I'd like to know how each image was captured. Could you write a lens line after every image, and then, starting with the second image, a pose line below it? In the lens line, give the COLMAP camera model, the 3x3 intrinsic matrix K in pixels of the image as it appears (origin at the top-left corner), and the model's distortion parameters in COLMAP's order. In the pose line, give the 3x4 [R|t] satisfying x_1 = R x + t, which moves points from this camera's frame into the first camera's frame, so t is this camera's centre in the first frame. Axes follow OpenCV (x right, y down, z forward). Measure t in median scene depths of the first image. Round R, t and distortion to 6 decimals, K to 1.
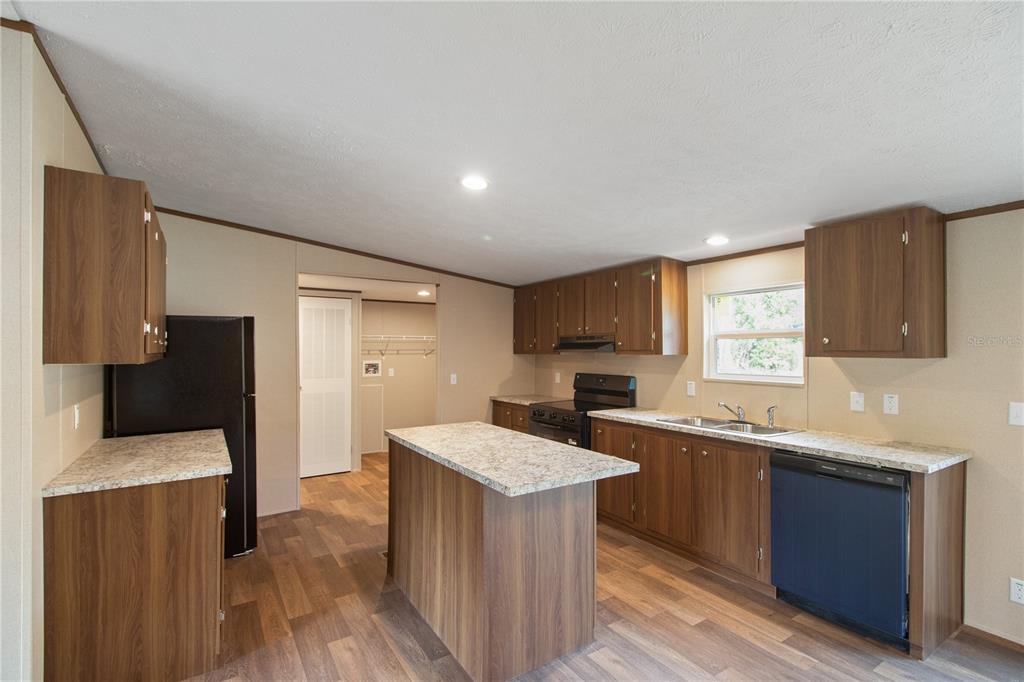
lens RADIAL K [[467.4, 0, 510.0], [0, 467.4, 357.1], [0, 0, 1]] dist [0.003776, -0.000638]
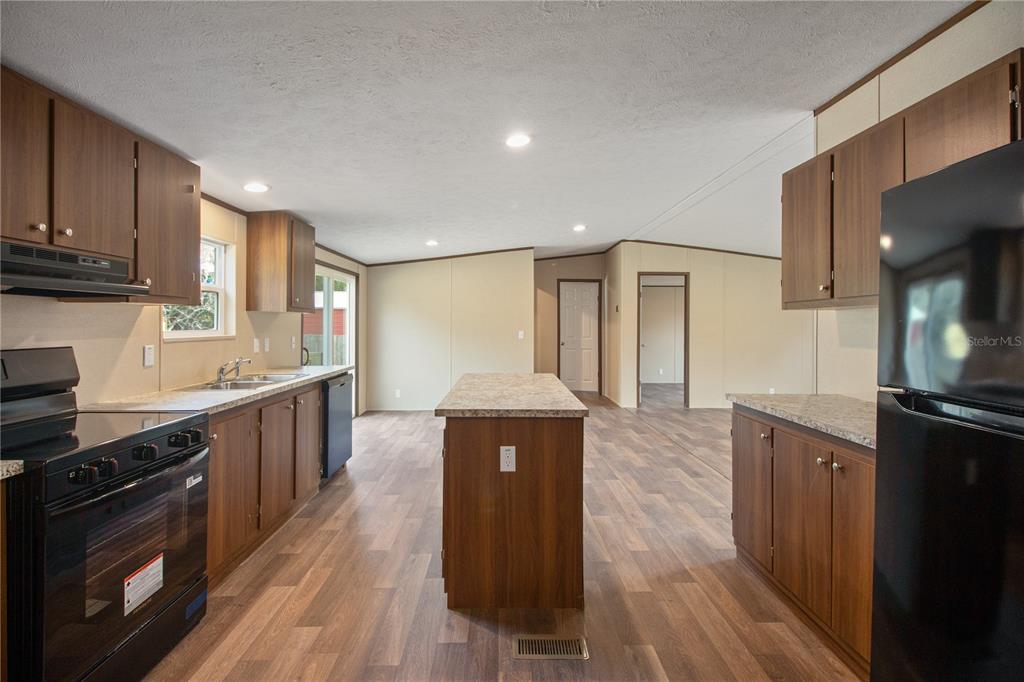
lens RADIAL K [[467.4, 0, 511.3], [0, 467.4, 324.3], [0, 0, 1]] dist [0.003776, -0.000638]
pose [[-0.850991, 0.000387, 0.525179, -0.648976], [0.006330, 0.999935, 0.009521, 0.028507], [-0.525141, 0.011427, -0.850938, 1.985652]]
